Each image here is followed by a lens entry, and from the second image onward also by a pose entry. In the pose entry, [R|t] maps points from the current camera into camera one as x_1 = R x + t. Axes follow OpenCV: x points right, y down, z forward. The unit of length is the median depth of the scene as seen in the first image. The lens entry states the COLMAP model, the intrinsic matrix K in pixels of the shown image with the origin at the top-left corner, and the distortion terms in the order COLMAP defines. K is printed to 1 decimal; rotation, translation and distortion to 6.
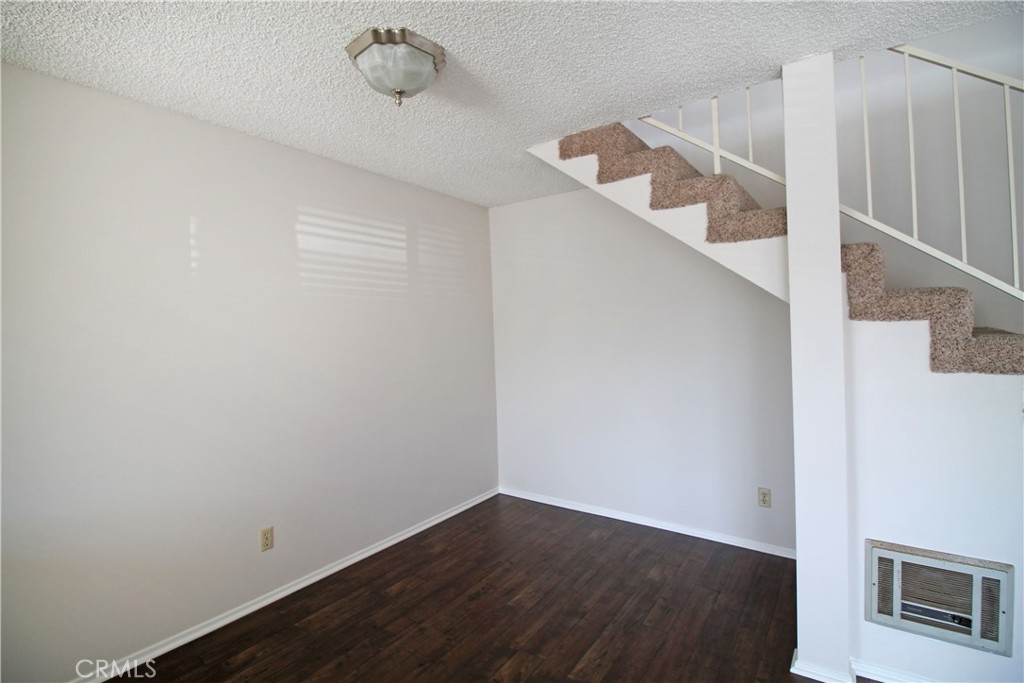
lens RADIAL K [[480.9, 0, 511.3], [0, 480.9, 335.0], [0, 0, 1]] dist [-0.003962, -0.000454]
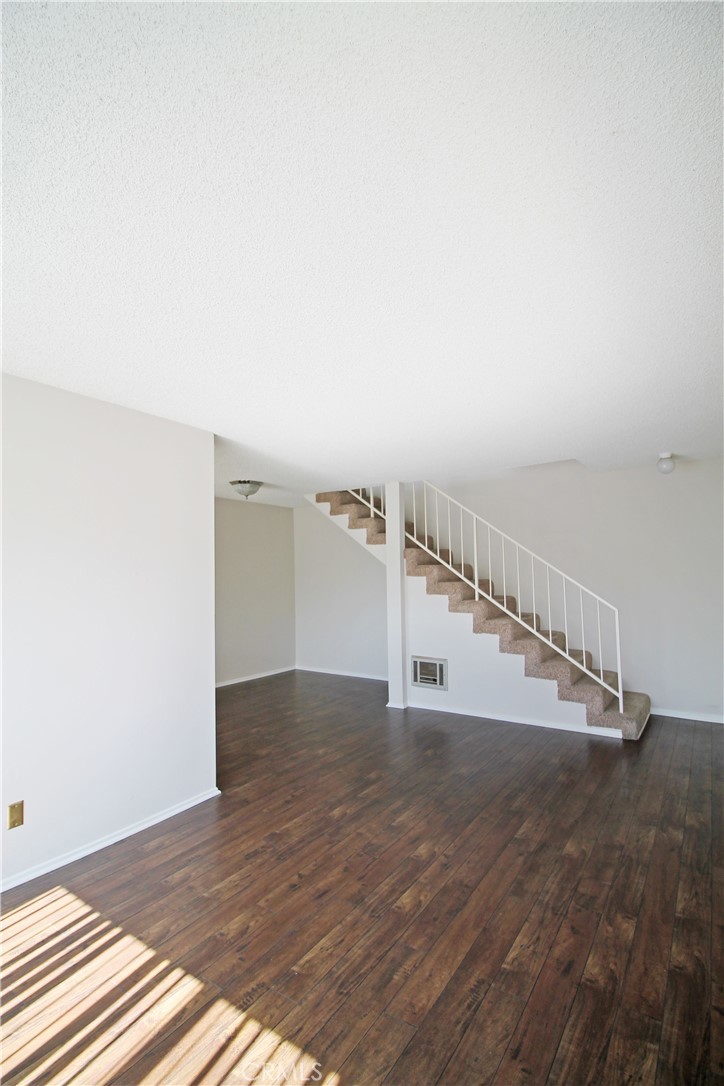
lens RADIAL K [[510.0, 0, 366.7], [0, 510.0, 541.1], [0, 0, 1]] dist [-0.003962, -0.000454]
pose [[0.999660, 0.016319, 0.020361, 0.410694], [-0.014835, 0.997366, -0.070997, -0.018666], [-0.021466, 0.070671, 0.997269, -1.958201]]
